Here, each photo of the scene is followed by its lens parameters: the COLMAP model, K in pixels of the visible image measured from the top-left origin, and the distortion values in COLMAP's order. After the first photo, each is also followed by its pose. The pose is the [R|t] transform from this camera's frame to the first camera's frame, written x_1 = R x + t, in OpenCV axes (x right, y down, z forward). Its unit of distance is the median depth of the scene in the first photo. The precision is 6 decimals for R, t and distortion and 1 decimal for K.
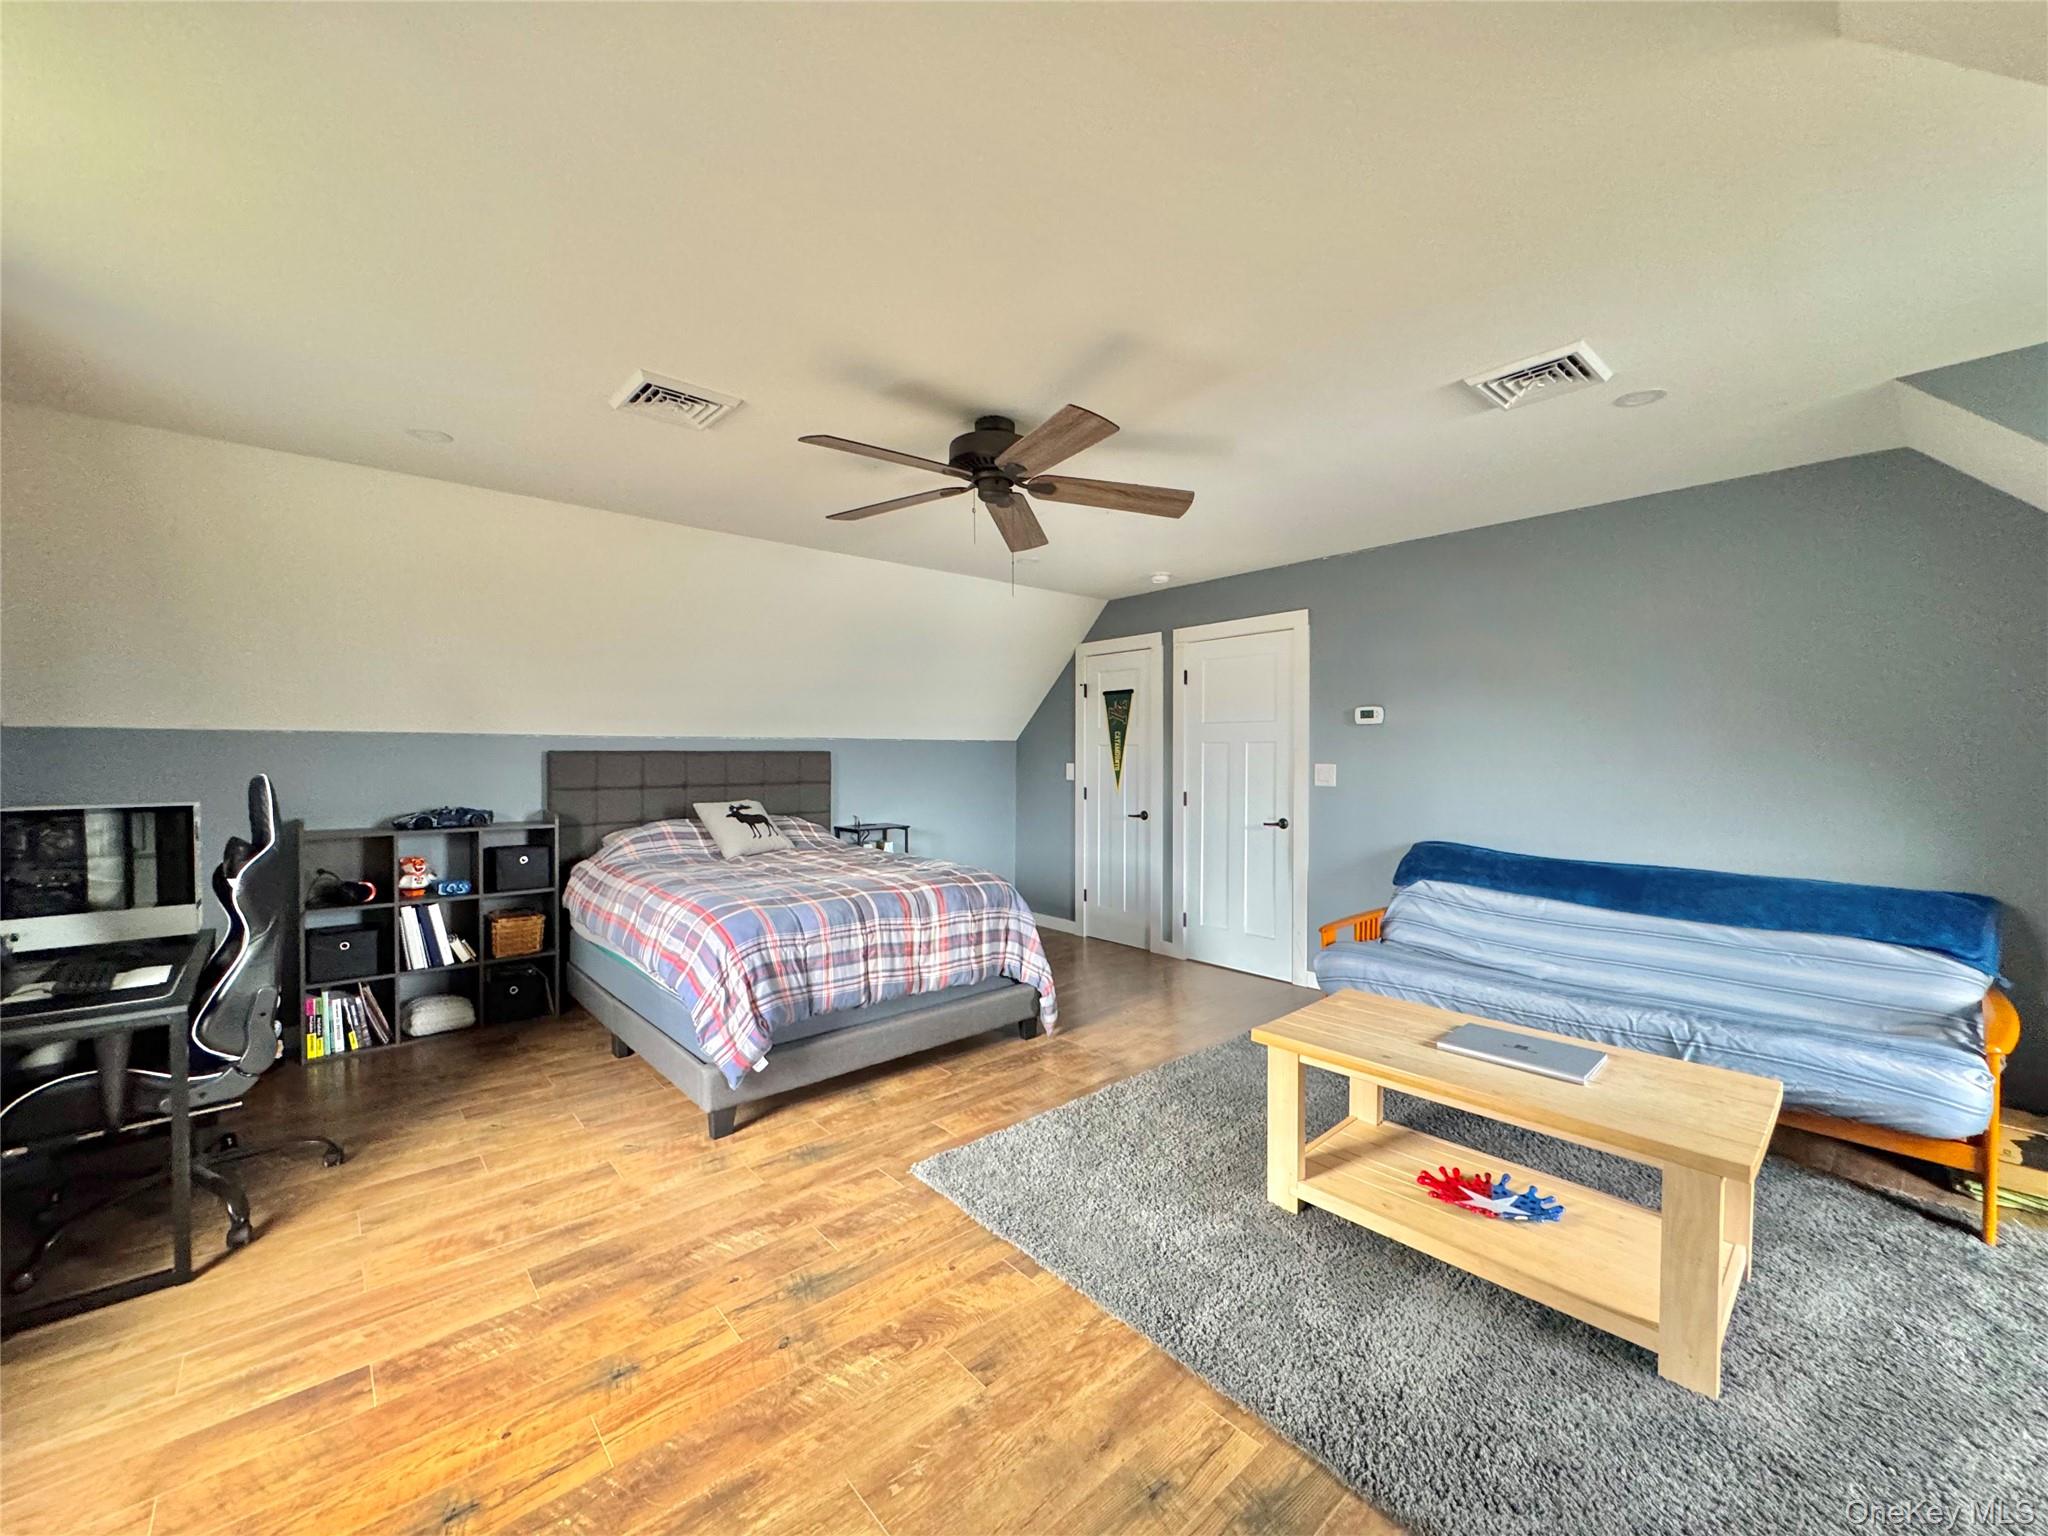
lens RADIAL K [[819.0, 0, 1025.2], [0, 819.0, 764.1], [0, 0, 1]] dist [-0.002930, 0.000252]
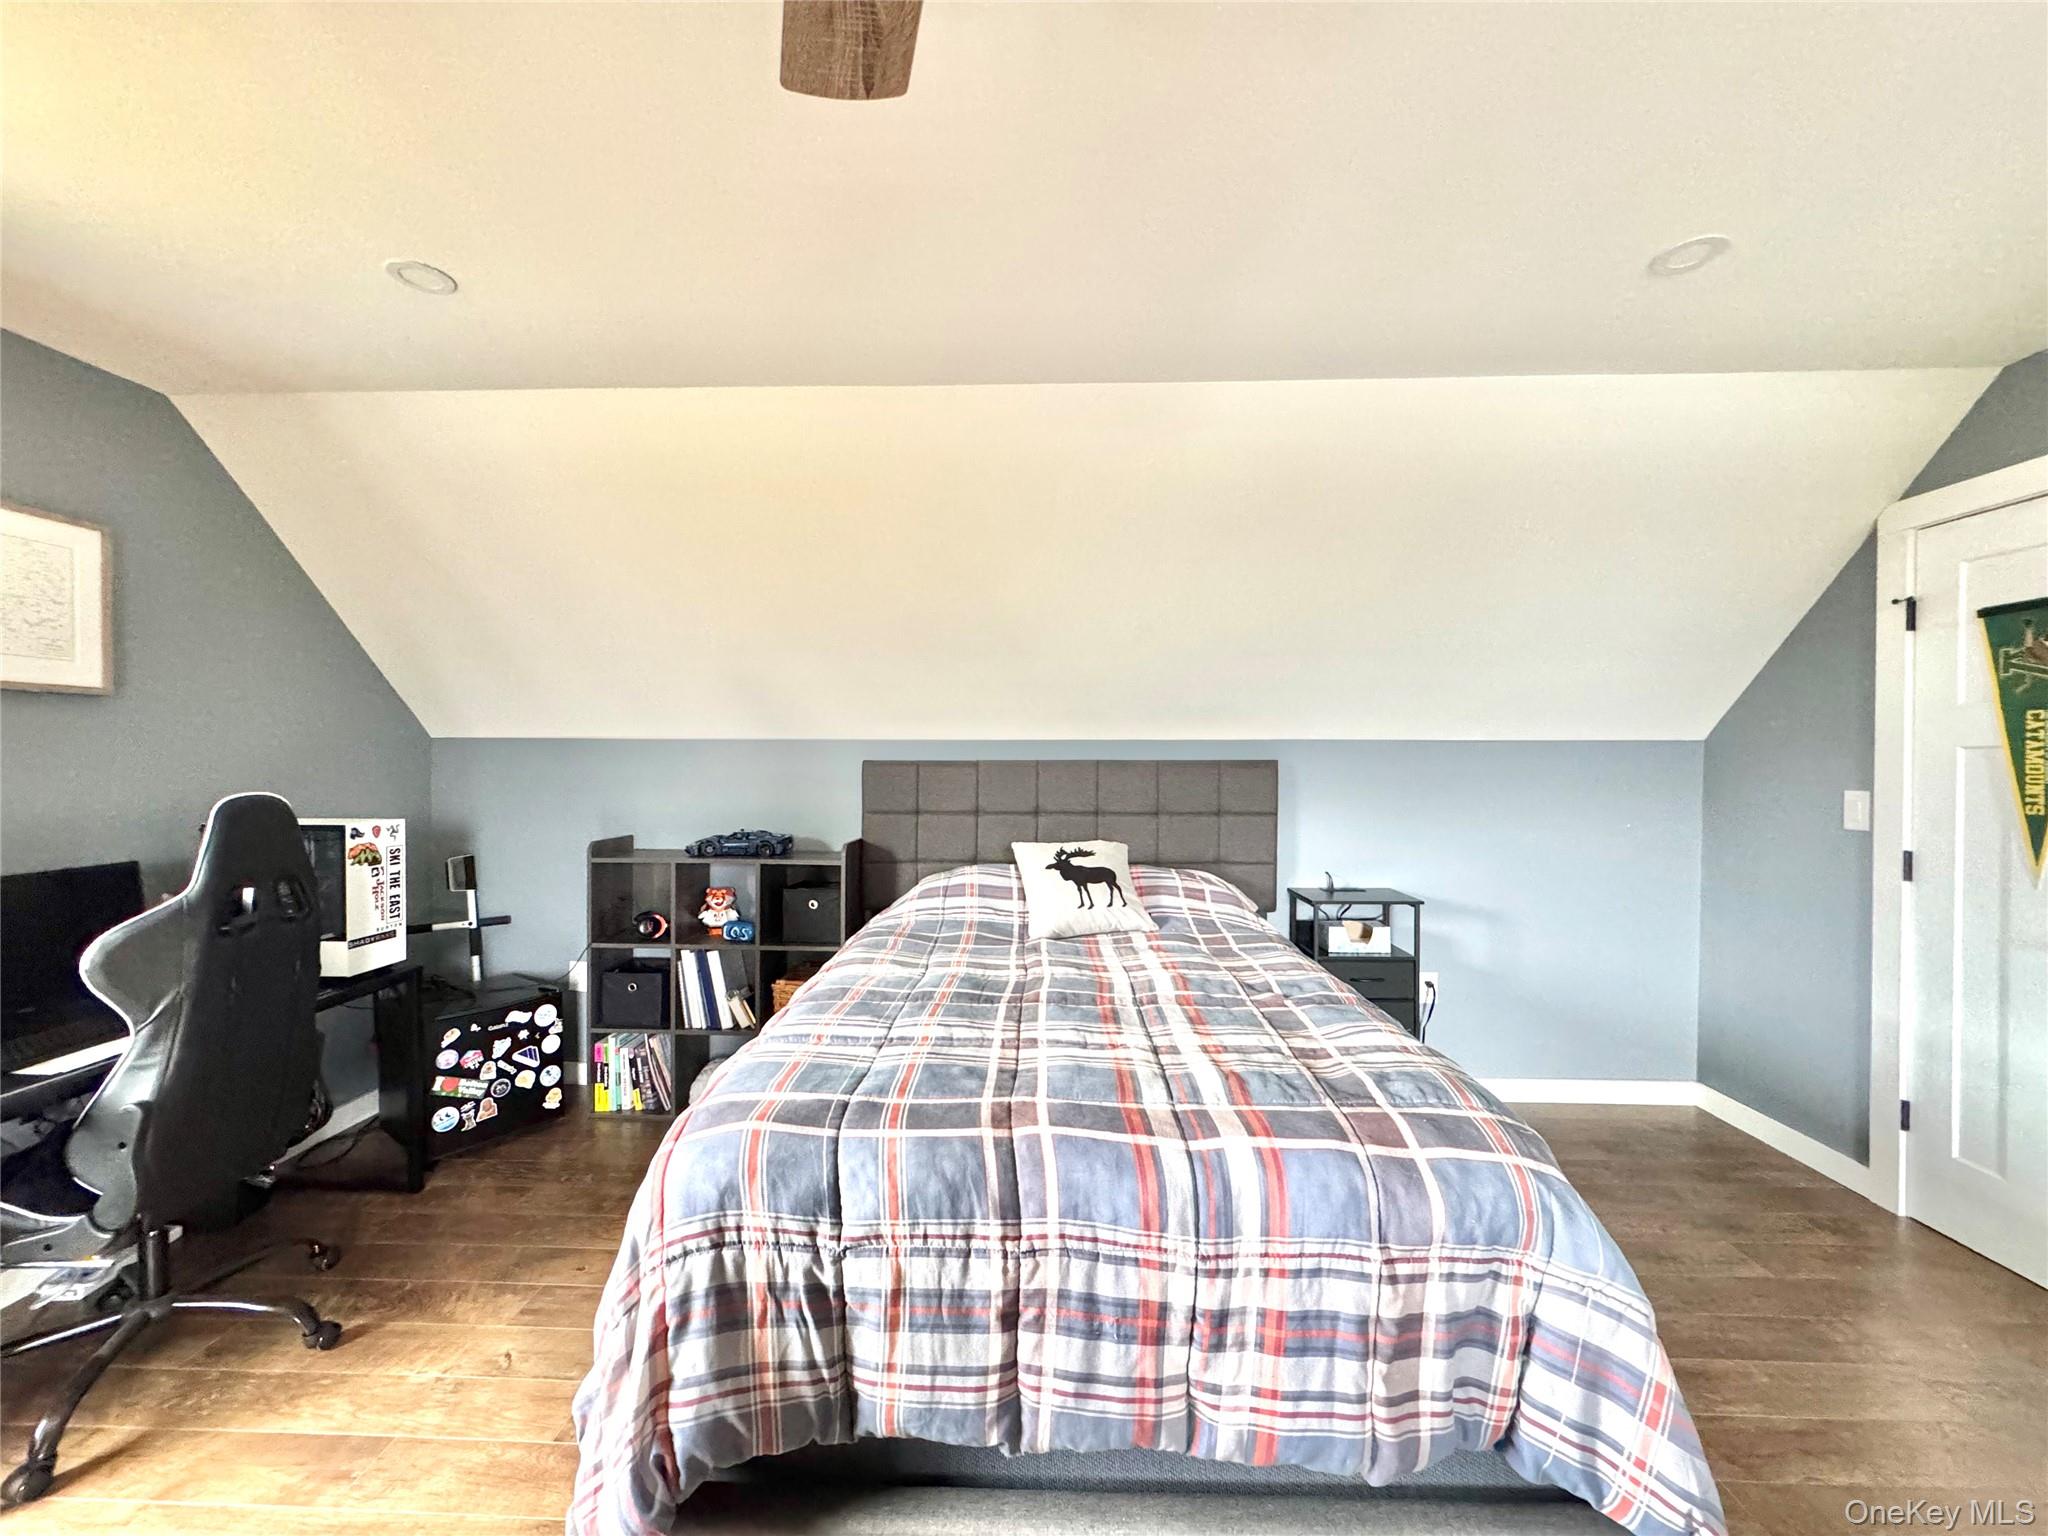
lens RADIAL K [[819.0, 0, 1031.2], [0, 819.0, 769.3], [0, 0, 1]] dist [-0.002930, 0.000252]
pose [[0.727751, 0.008419, -0.685789, 0.056323], [-0.012664, 0.999919, -0.001164, -0.010291], [0.685724, 0.009531, 0.727799, 0.671872]]
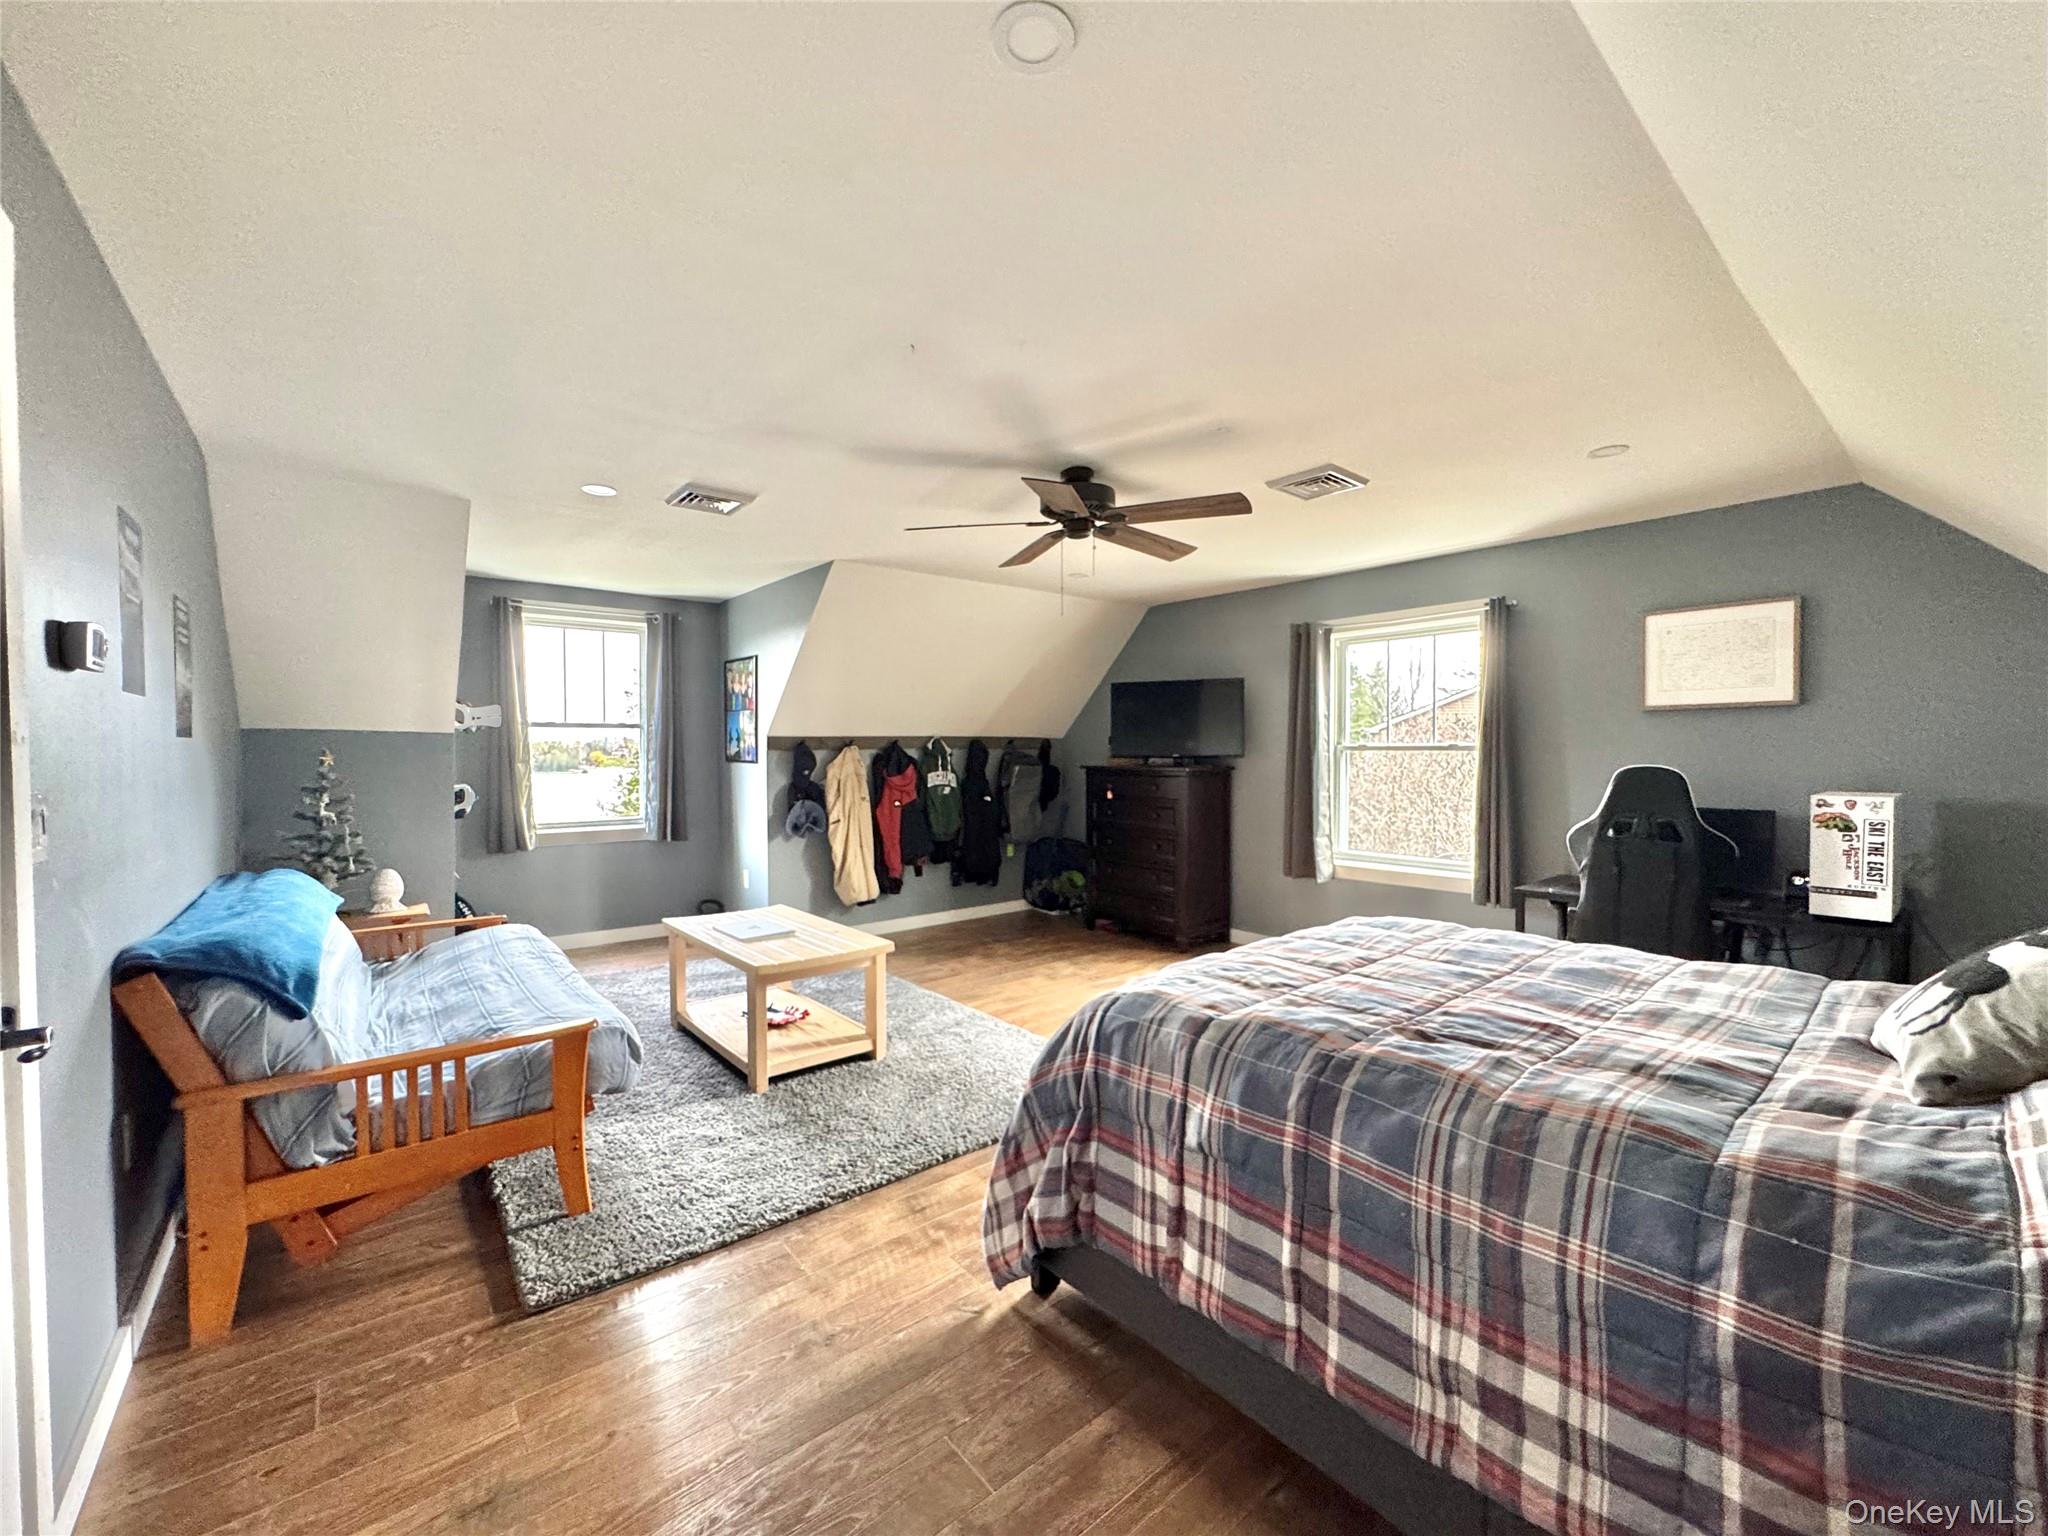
lens RADIAL K [[819.0, 0, 1022.1], [0, 819.0, 767.5], [0, 0, 1]] dist [-0.002930, 0.000252]
pose [[-0.999094, 0.008880, 0.041626, -0.001673], [0.009909, 0.999648, 0.024594, -0.016651], [-0.041393, 0.024984, -0.998831, 1.494982]]
